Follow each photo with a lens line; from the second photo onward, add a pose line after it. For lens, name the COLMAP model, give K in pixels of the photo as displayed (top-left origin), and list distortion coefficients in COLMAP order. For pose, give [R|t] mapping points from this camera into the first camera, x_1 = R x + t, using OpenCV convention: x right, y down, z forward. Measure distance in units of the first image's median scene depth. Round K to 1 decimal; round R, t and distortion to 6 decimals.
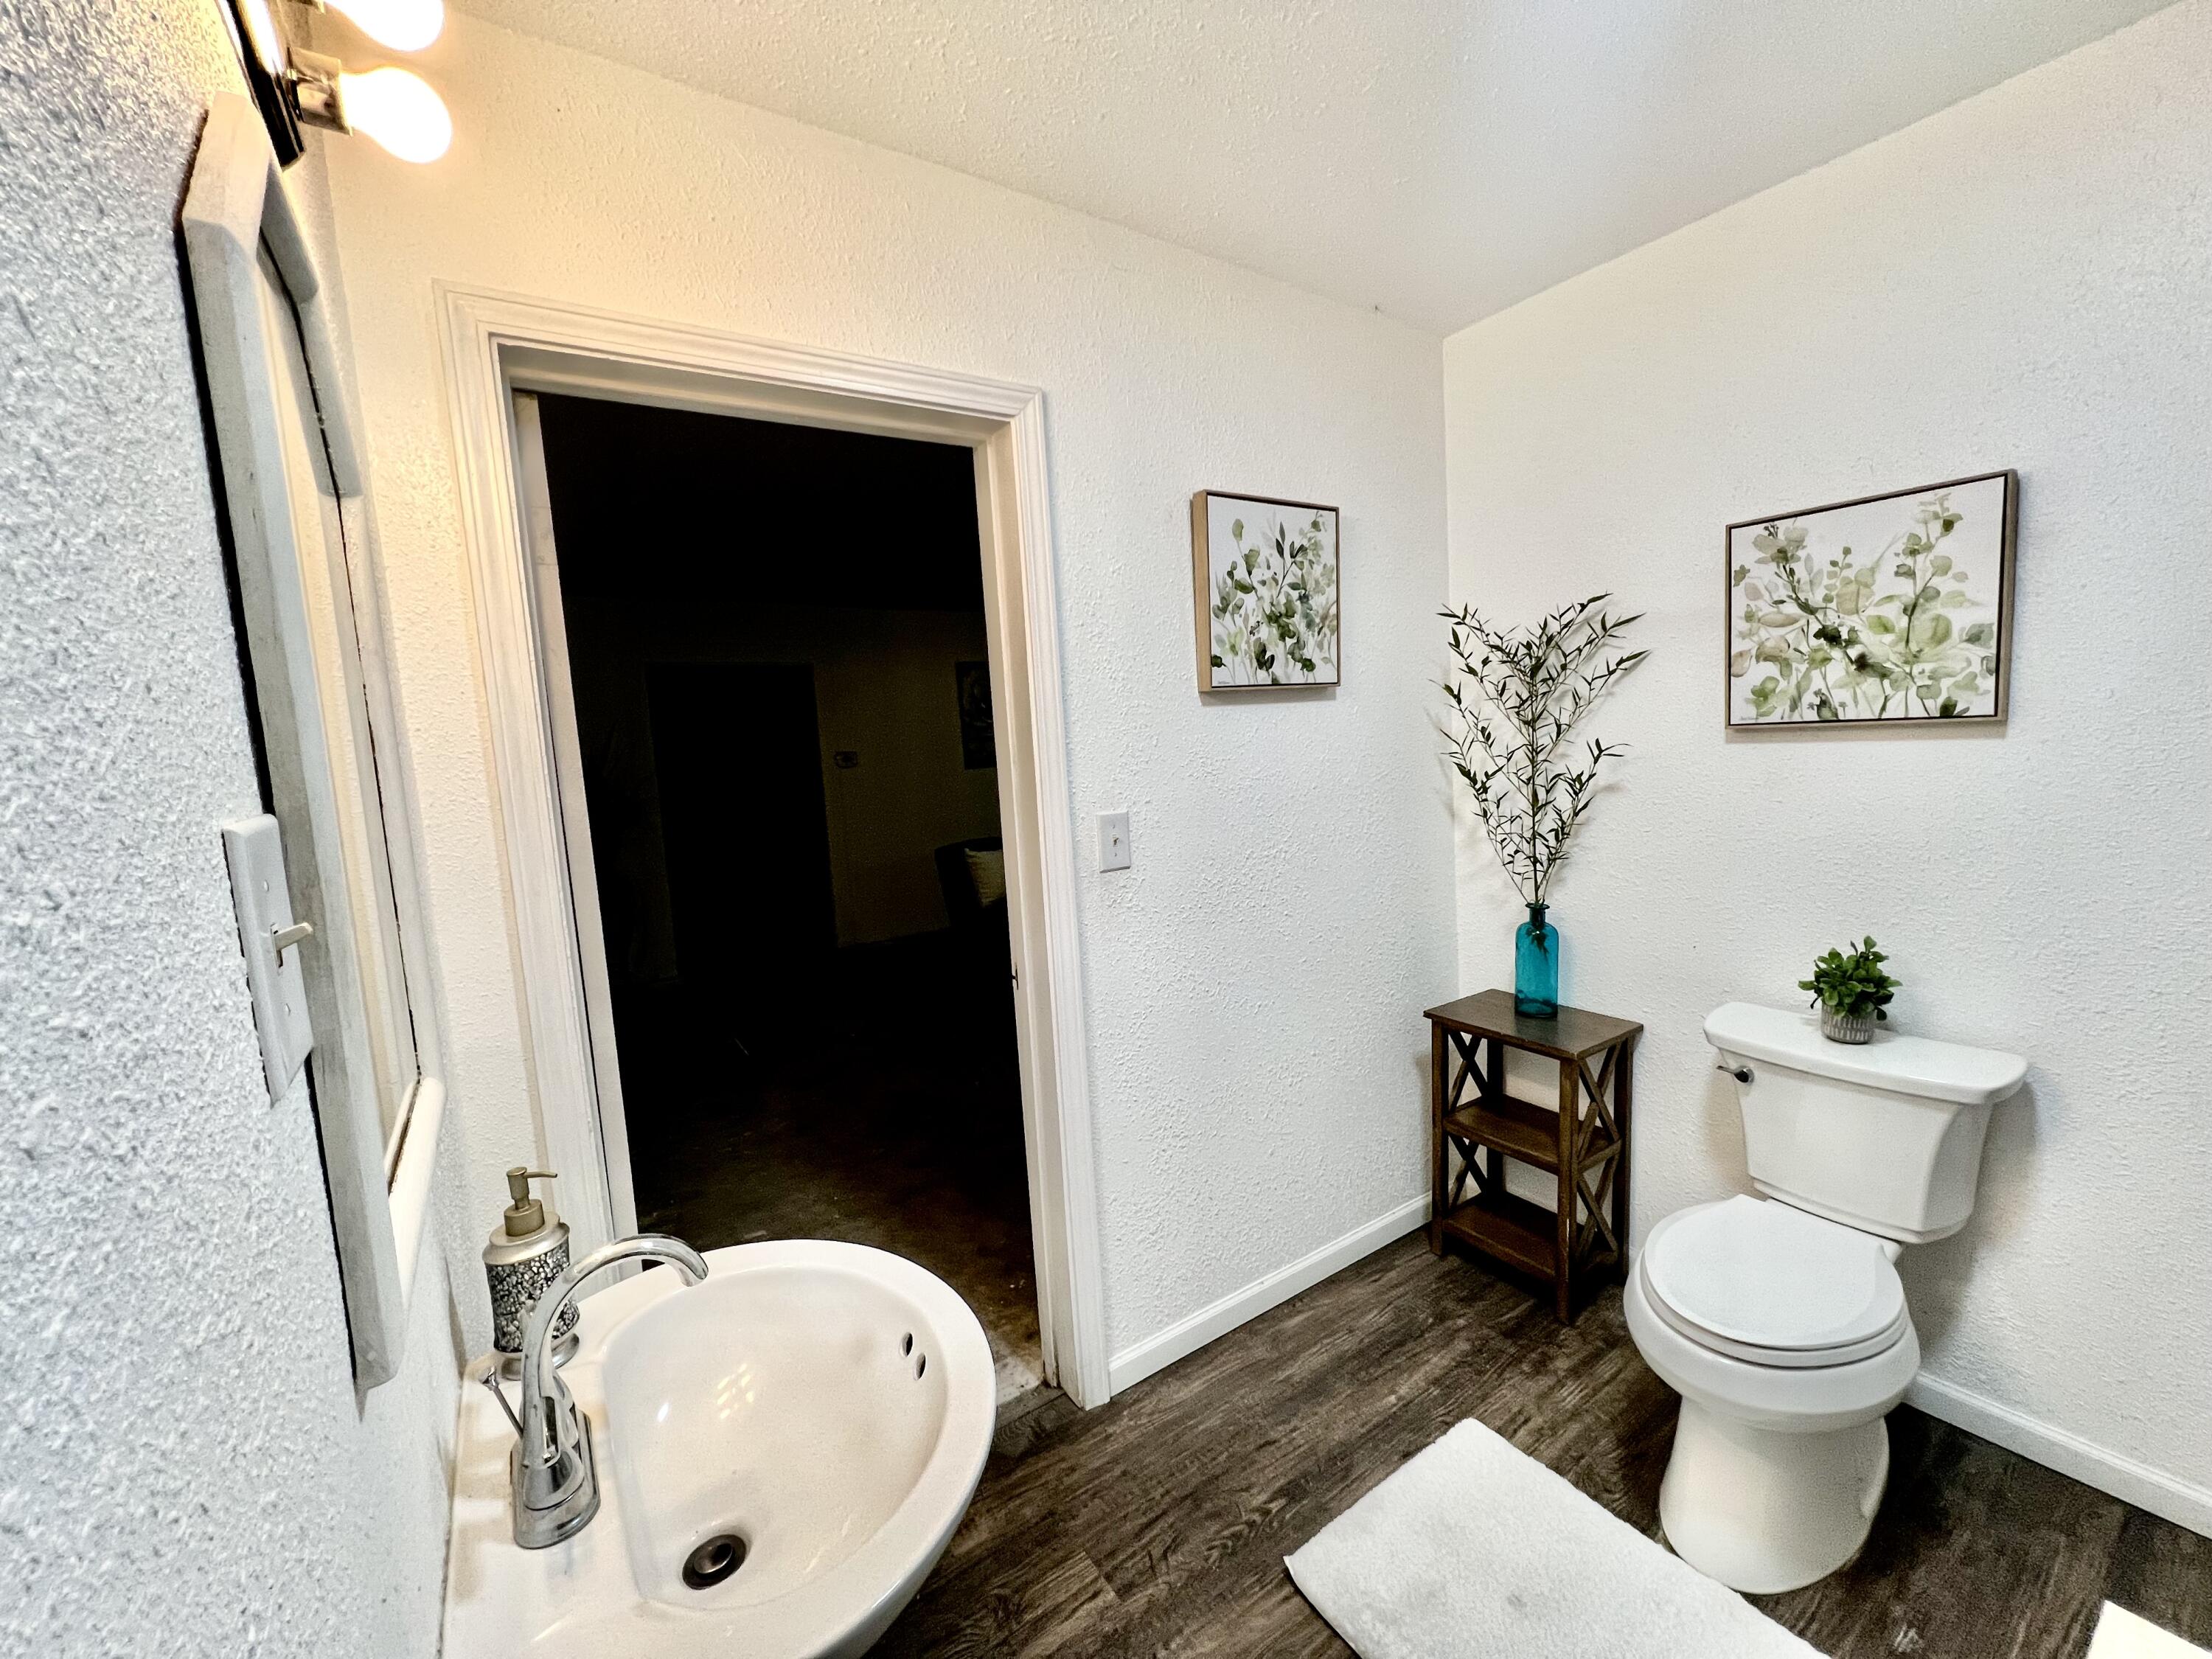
lens RADIAL K [[882.8, 0, 1106.0], [0, 882.8, 829.5], [0, 0, 1]] dist [-0.003018, -0.000634]
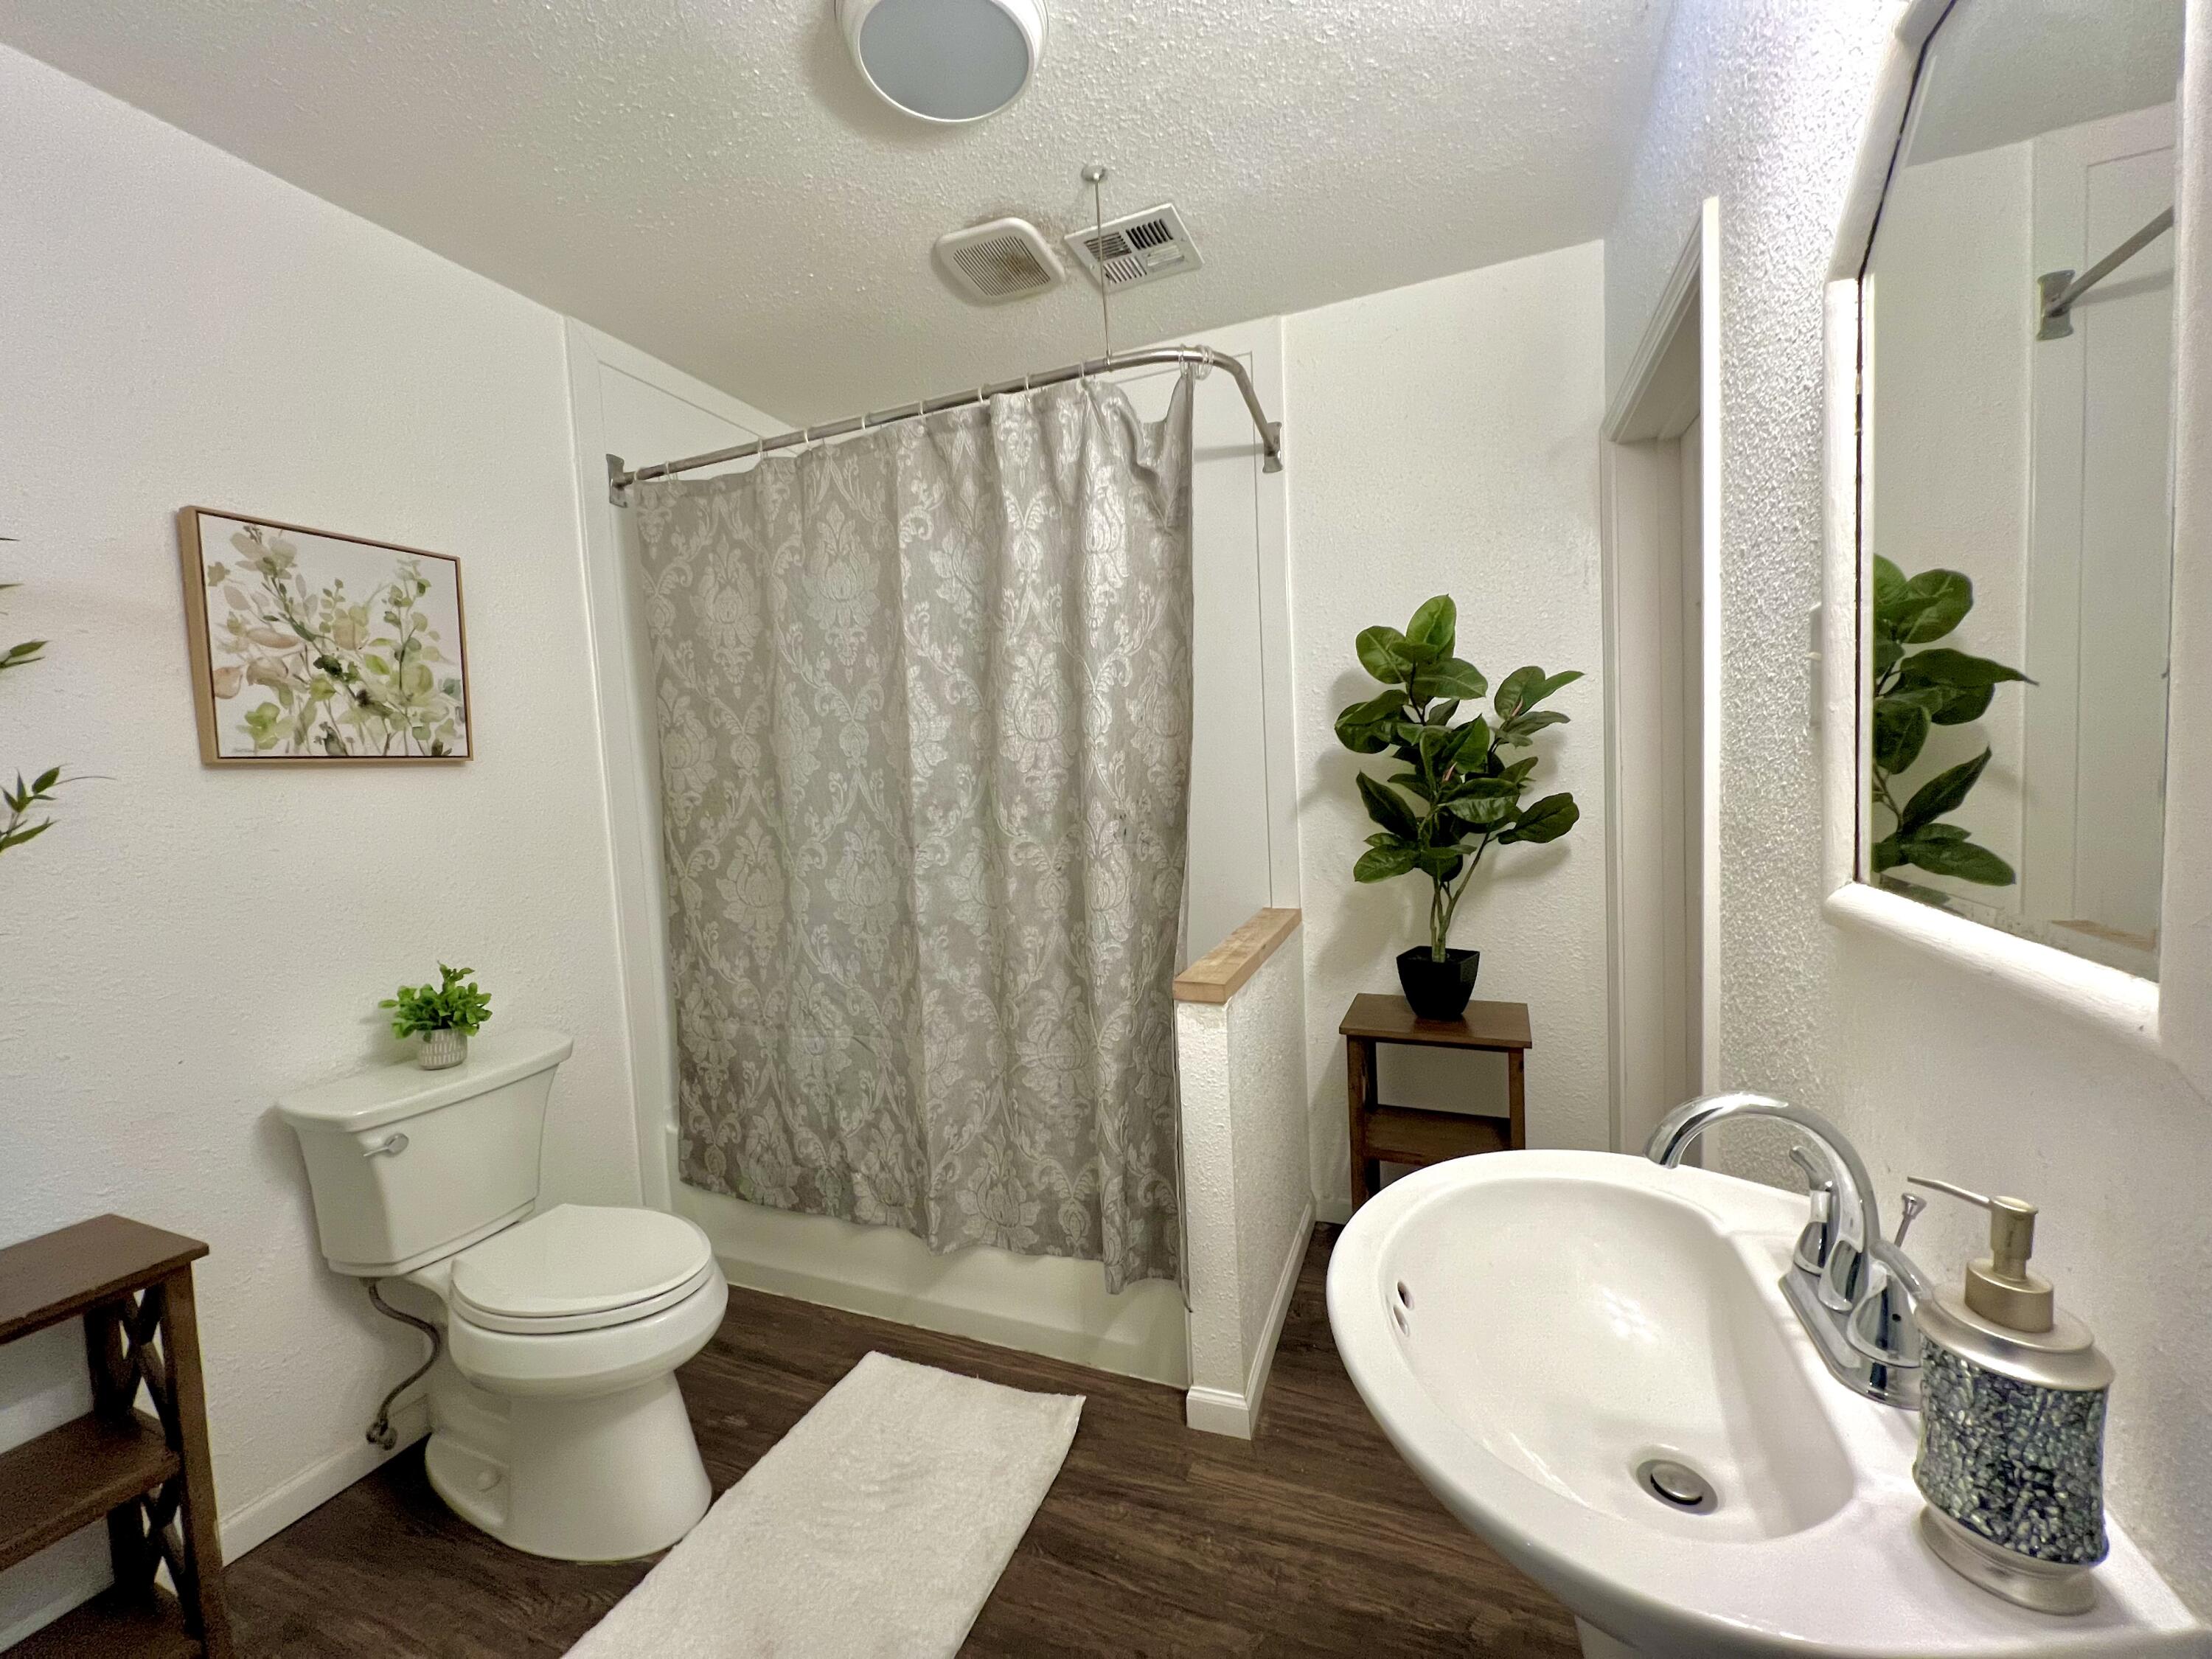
lens RADIAL K [[882.8, 0, 1106.0], [0, 882.8, 829.5], [0, 0, 1]] dist [-0.003018, -0.000634]
pose [[-0.550669, 0.033859, 0.834037, -0.432909], [0.174446, 0.981782, 0.075321, 0.027183], [-0.816292, 0.186971, -0.546543, 0.884871]]
